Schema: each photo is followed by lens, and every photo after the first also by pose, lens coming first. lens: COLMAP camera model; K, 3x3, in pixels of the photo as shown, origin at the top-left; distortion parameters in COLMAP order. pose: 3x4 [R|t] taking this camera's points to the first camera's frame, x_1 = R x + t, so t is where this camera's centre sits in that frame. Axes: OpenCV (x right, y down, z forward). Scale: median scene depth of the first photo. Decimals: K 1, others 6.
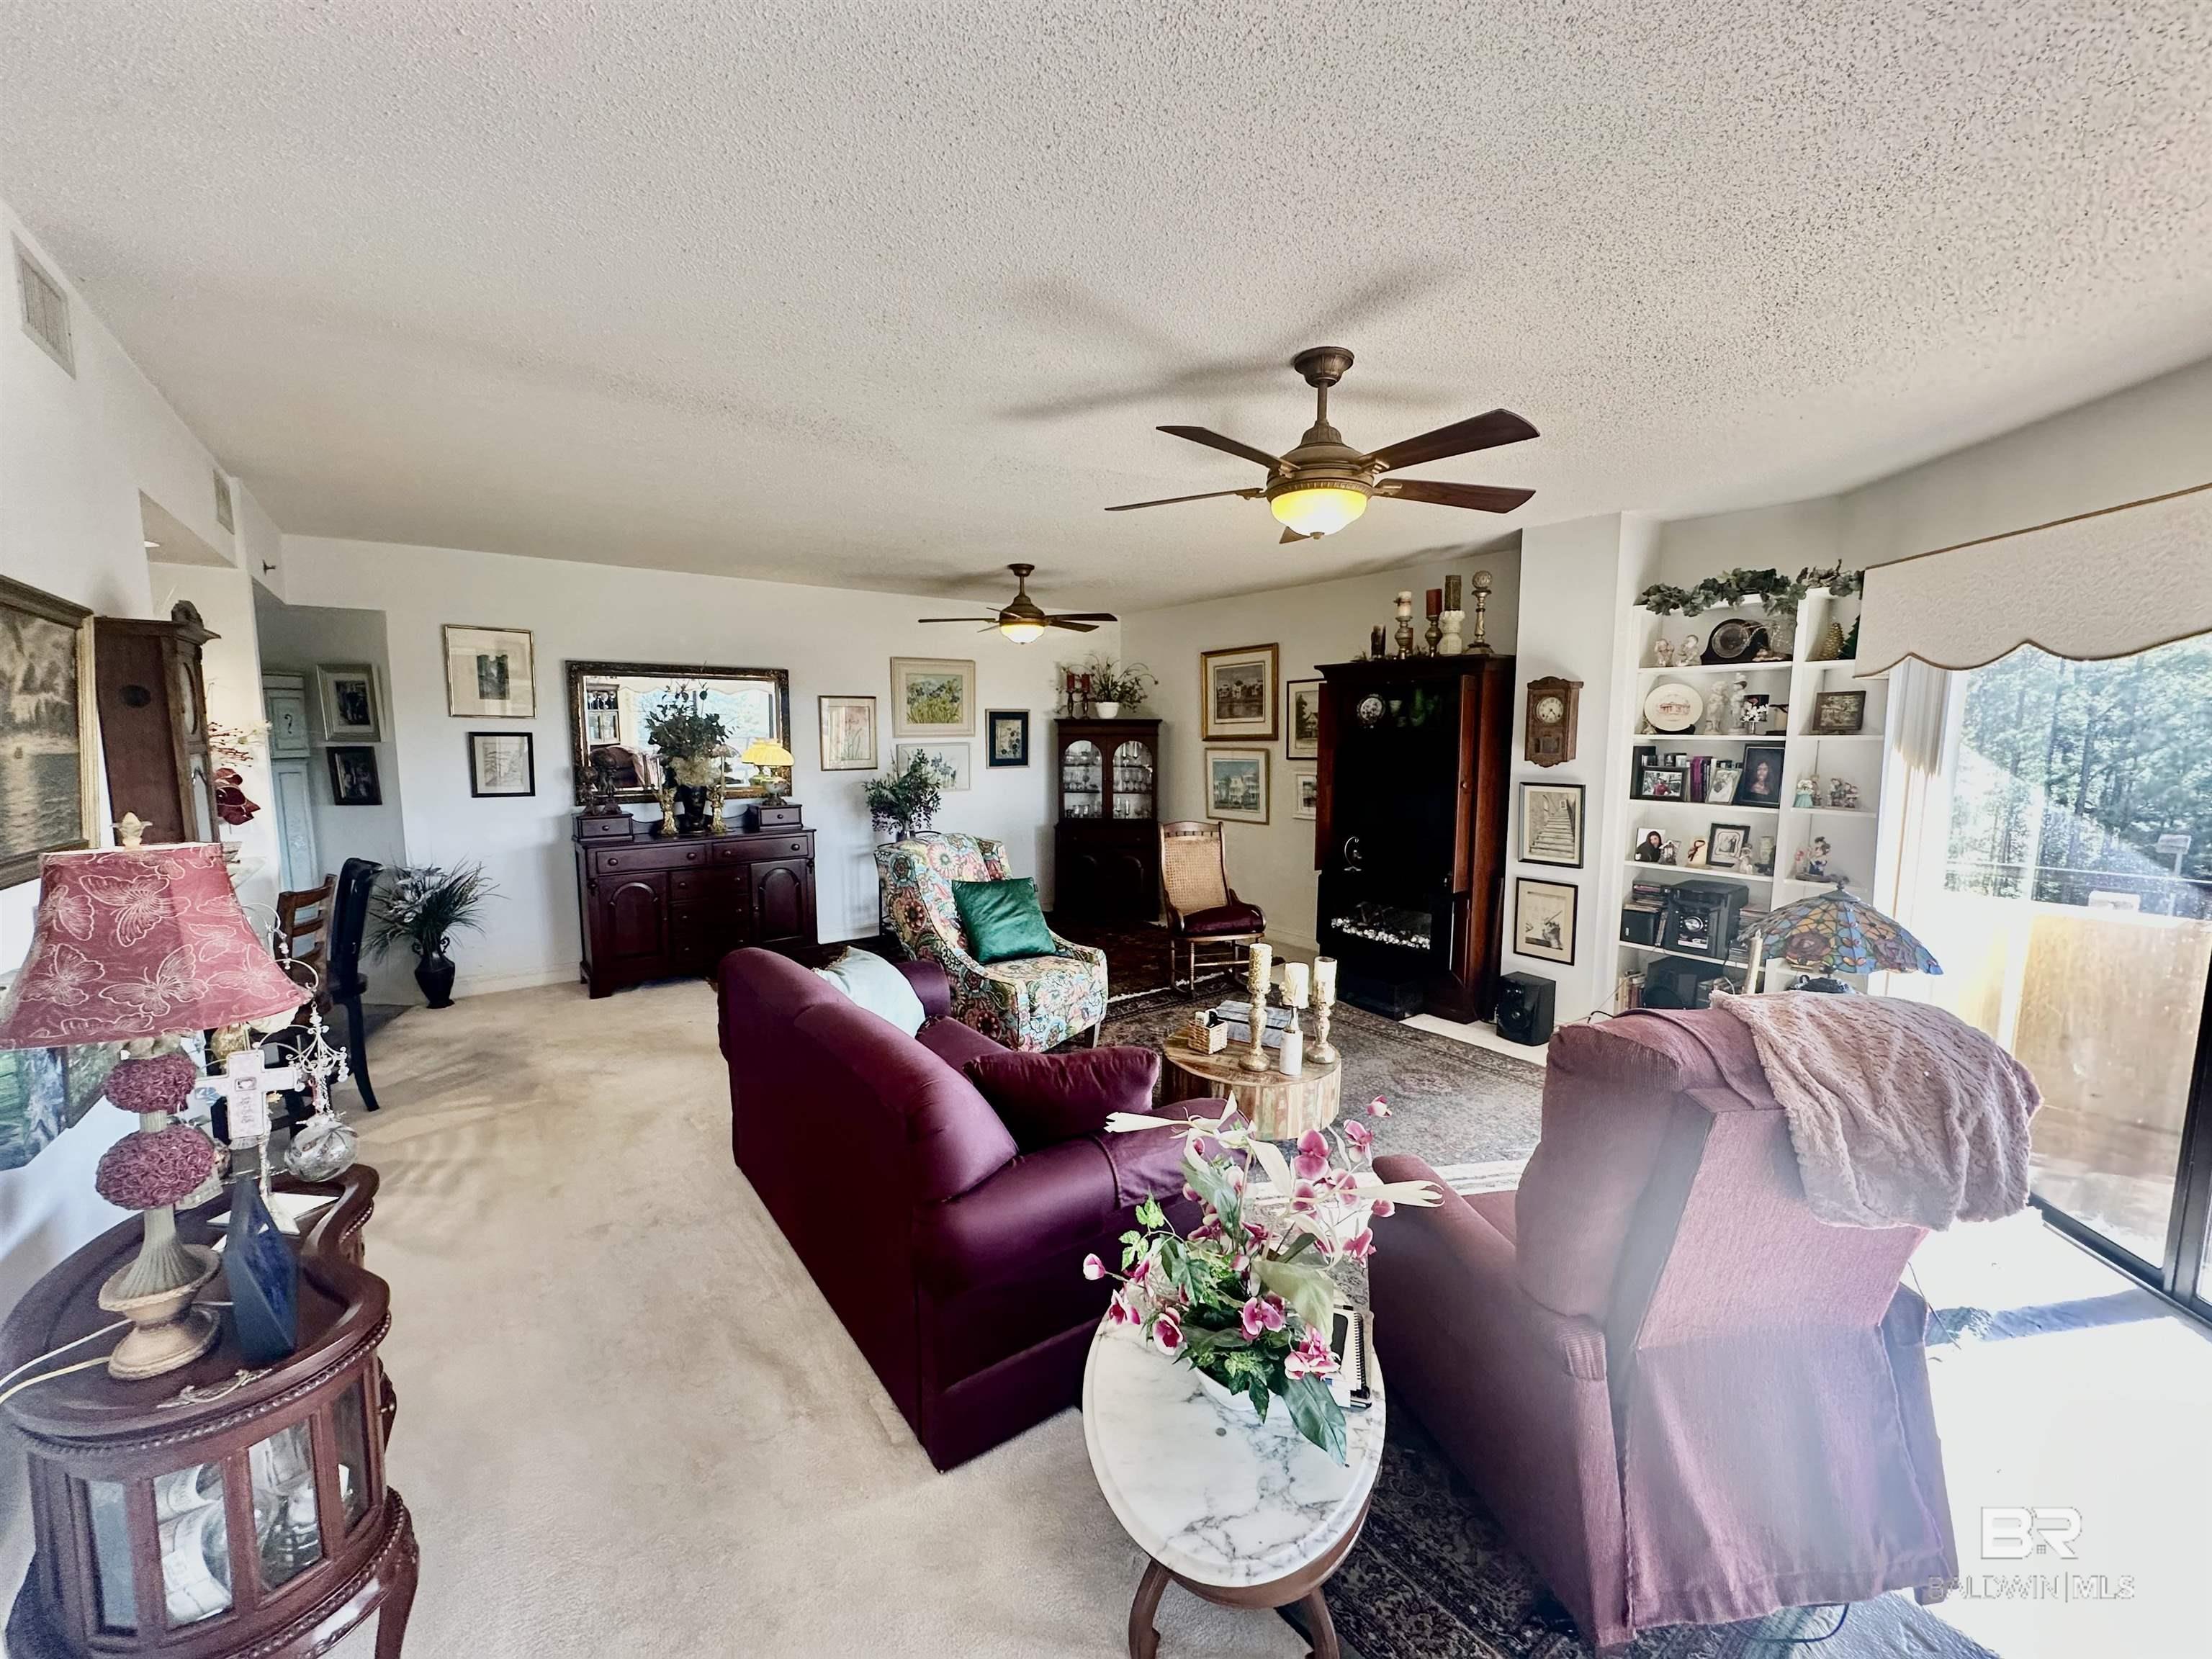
lens RADIAL K [[888.9, 0, 1106.0], [0, 888.9, 829.5], [0, 0, 1]] dist [0.002170, 0.000287]
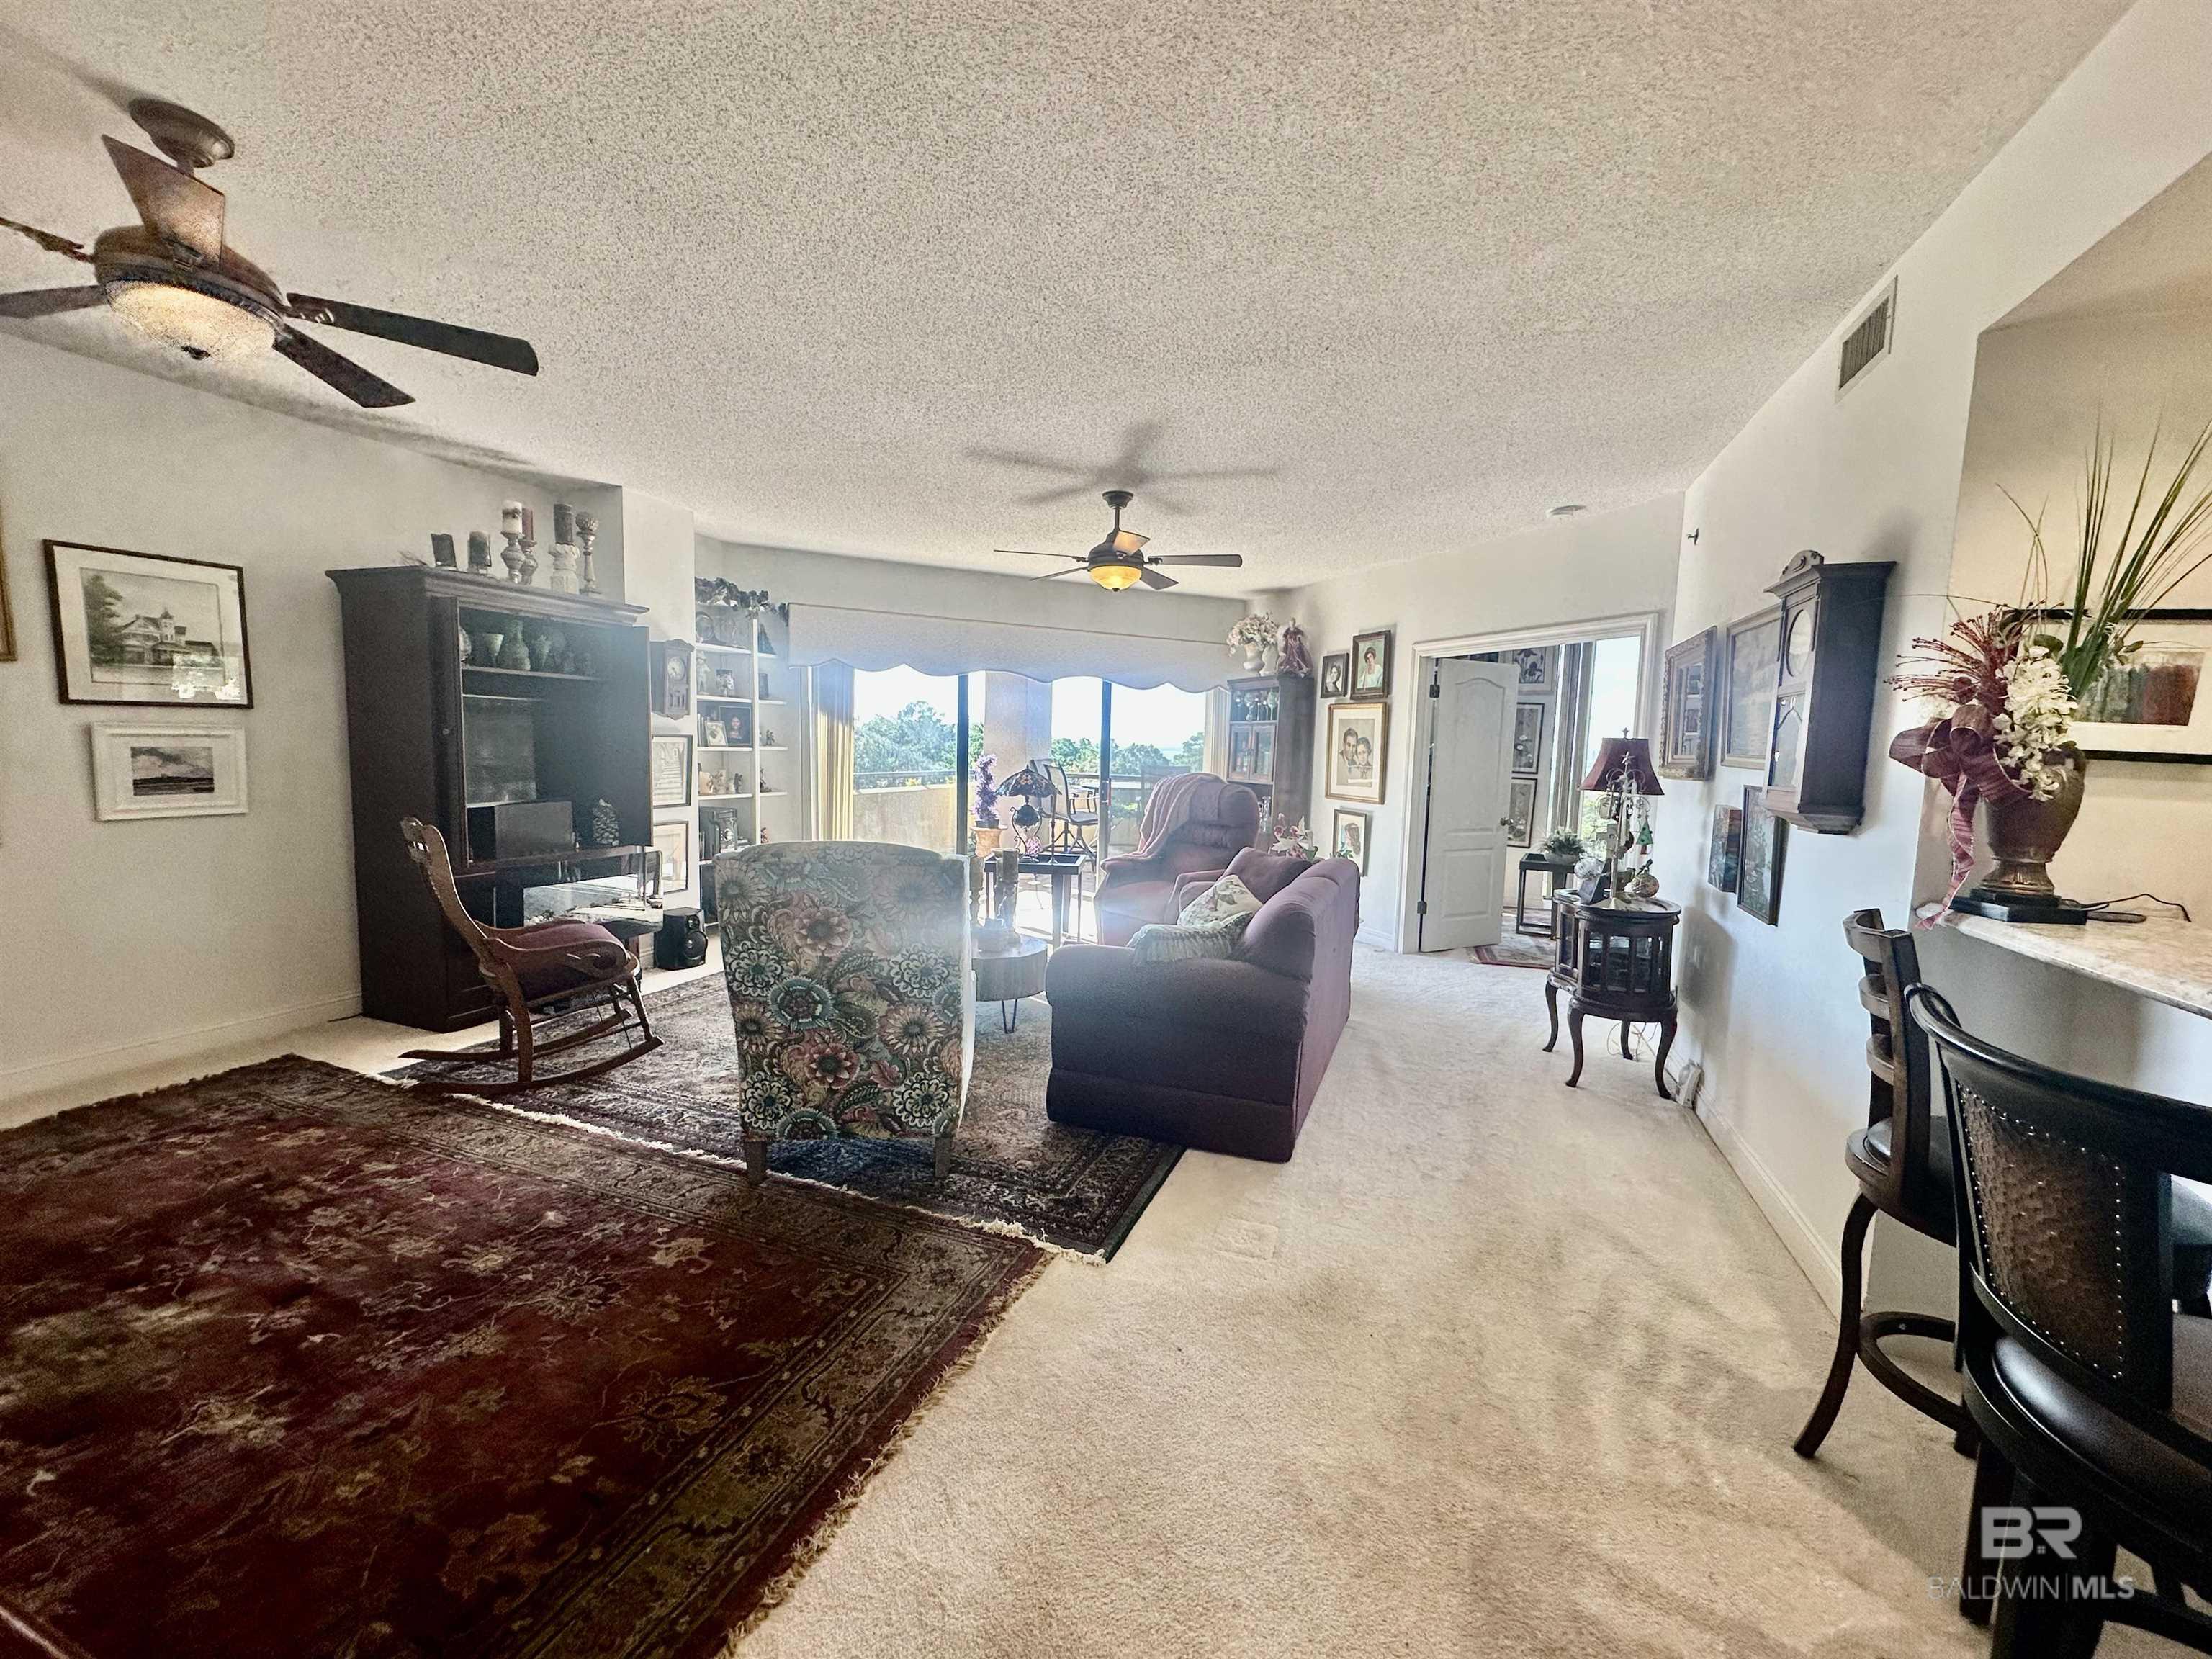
lens RADIAL K [[883.4, 0, 1106.0], [0, 883.4, 829.5], [0, 0, 1]] dist [-0.004175, 0.000873]
pose [[-0.529935, -0.098413, 0.842309, -0.560137], [0.064438, 0.985699, 0.155707, -0.054291], [-0.845587, 0.136791, -0.516015, 0.853238]]
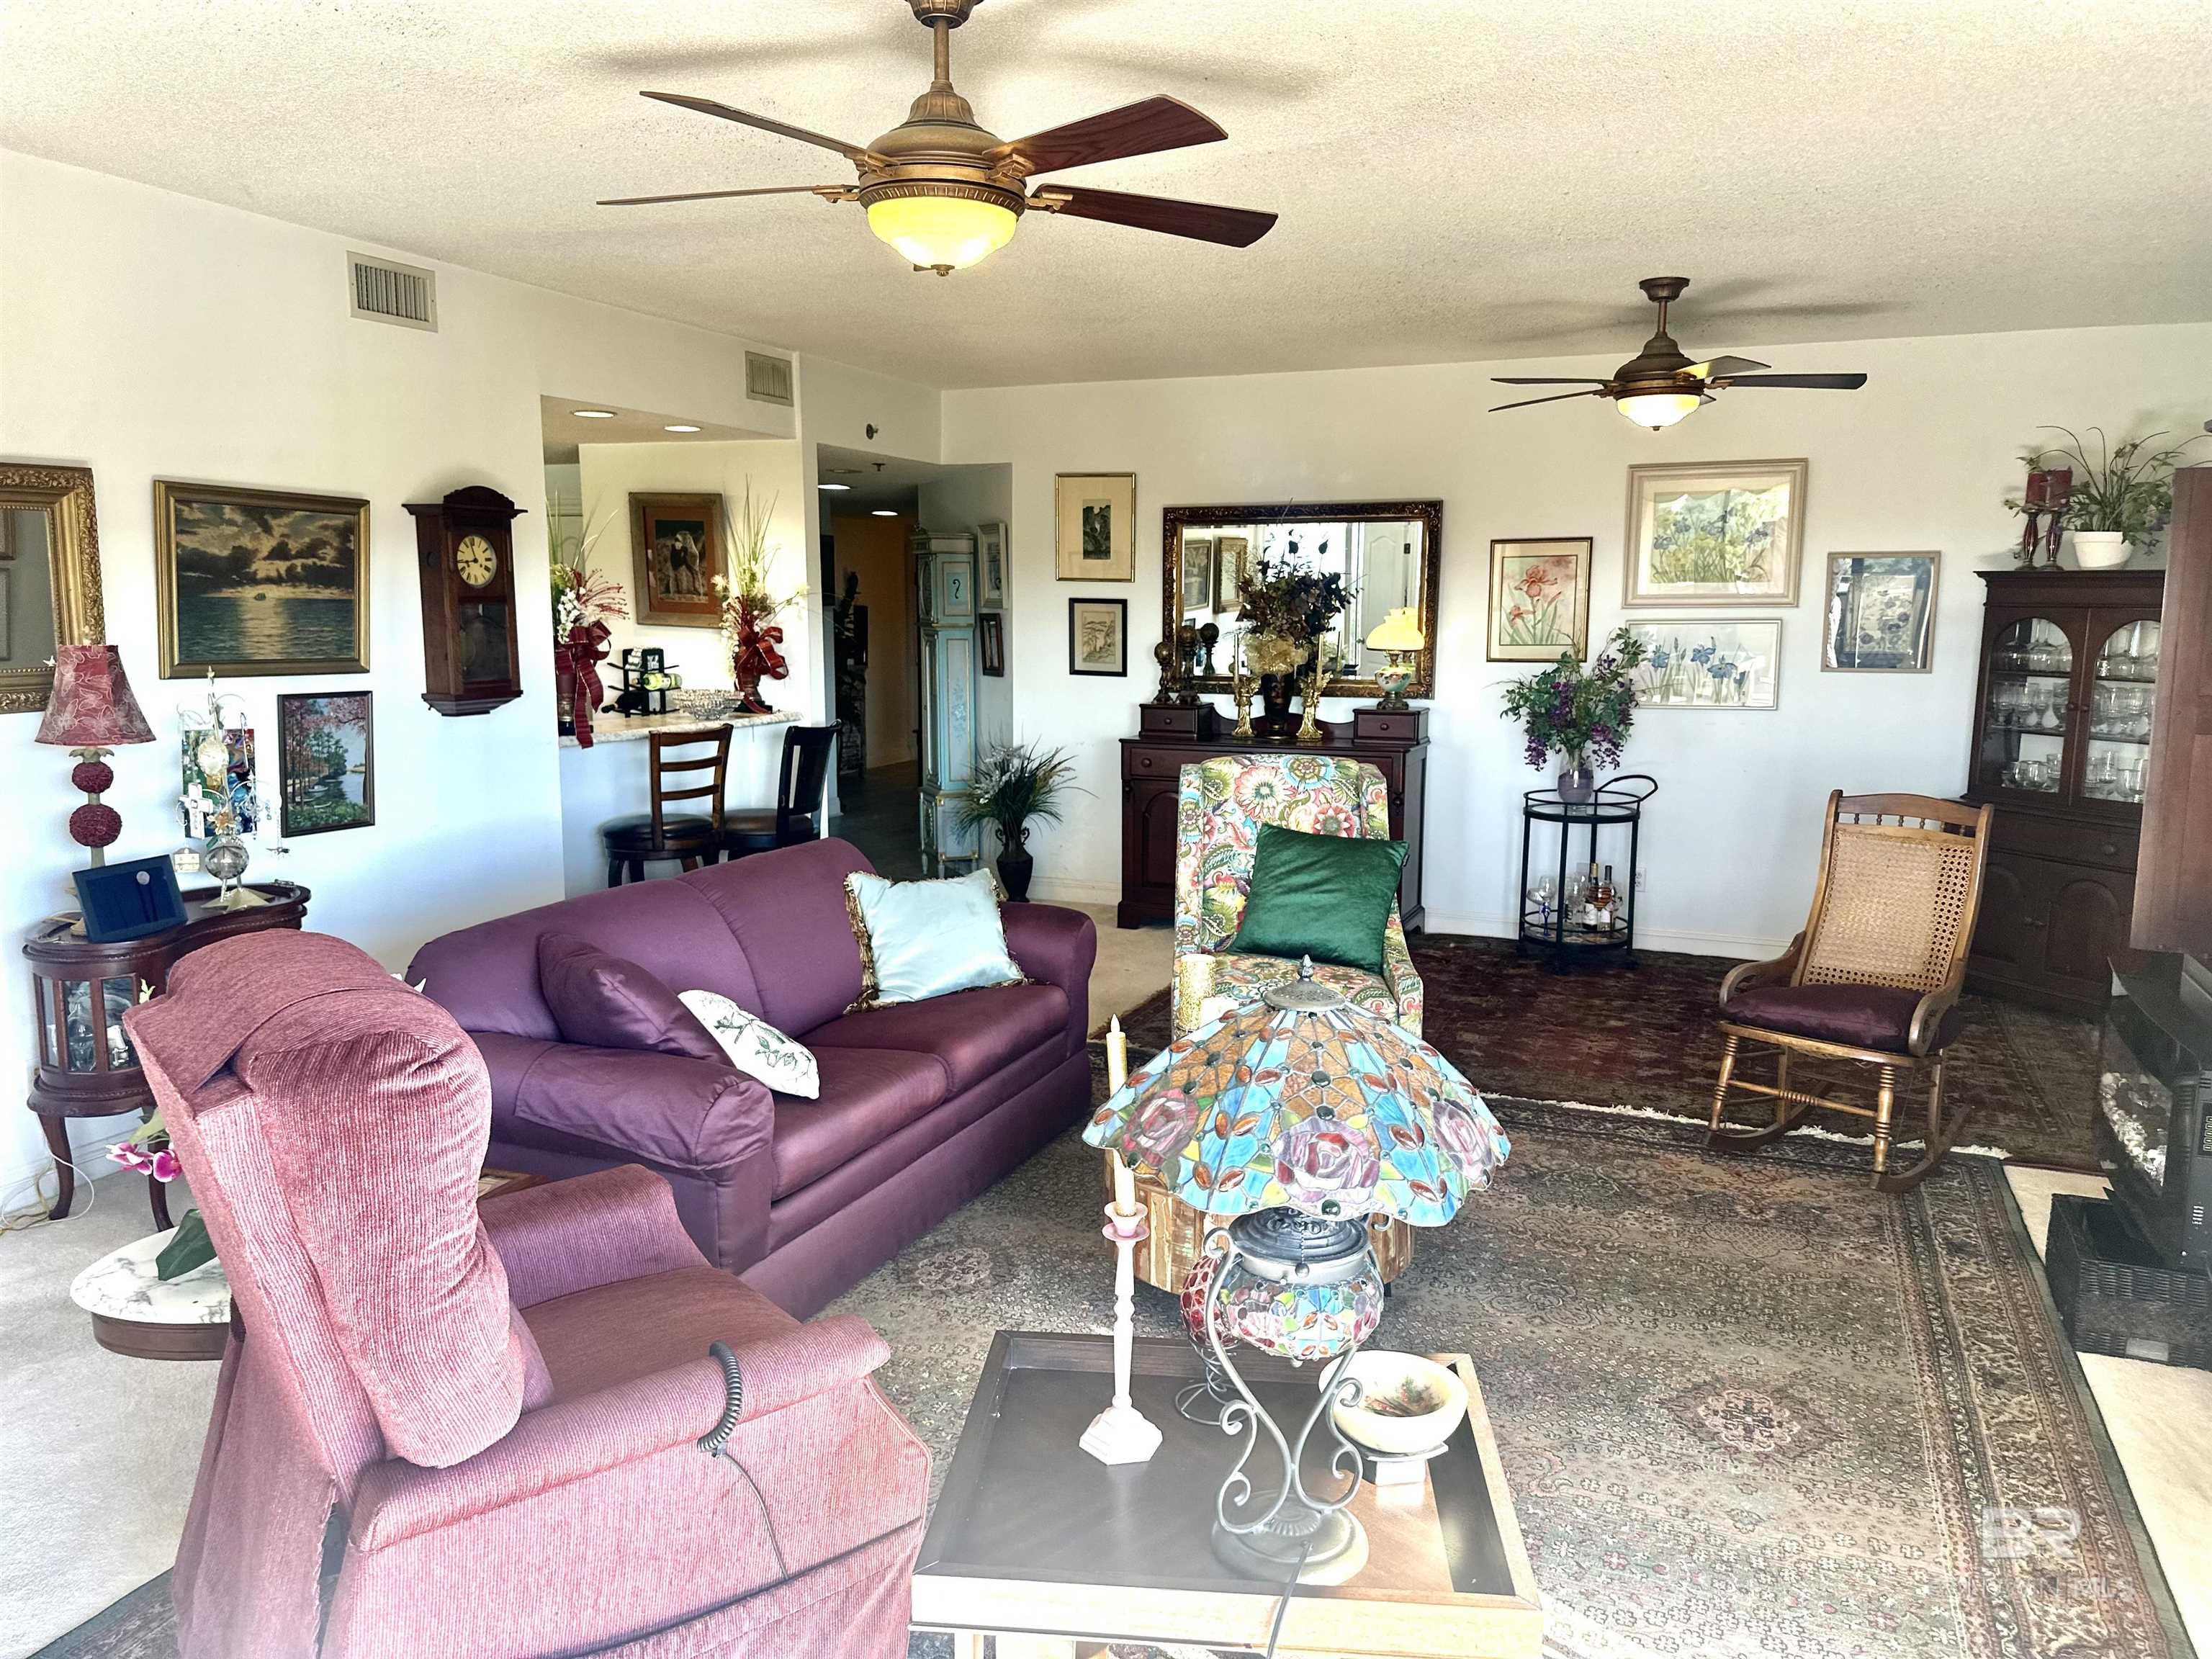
lens RADIAL K [[1549.5, 0, 1106.0], [0, 1549.5, 829.5], [0, 0, 1]] dist [0.049413, -0.065318]
pose [[0.495705, 0.125761, -0.859337, 0.549858], [-0.100597, 0.991115, 0.087017, -0.018030], [0.862645, 0.043312, 0.503952, 0.240746]]
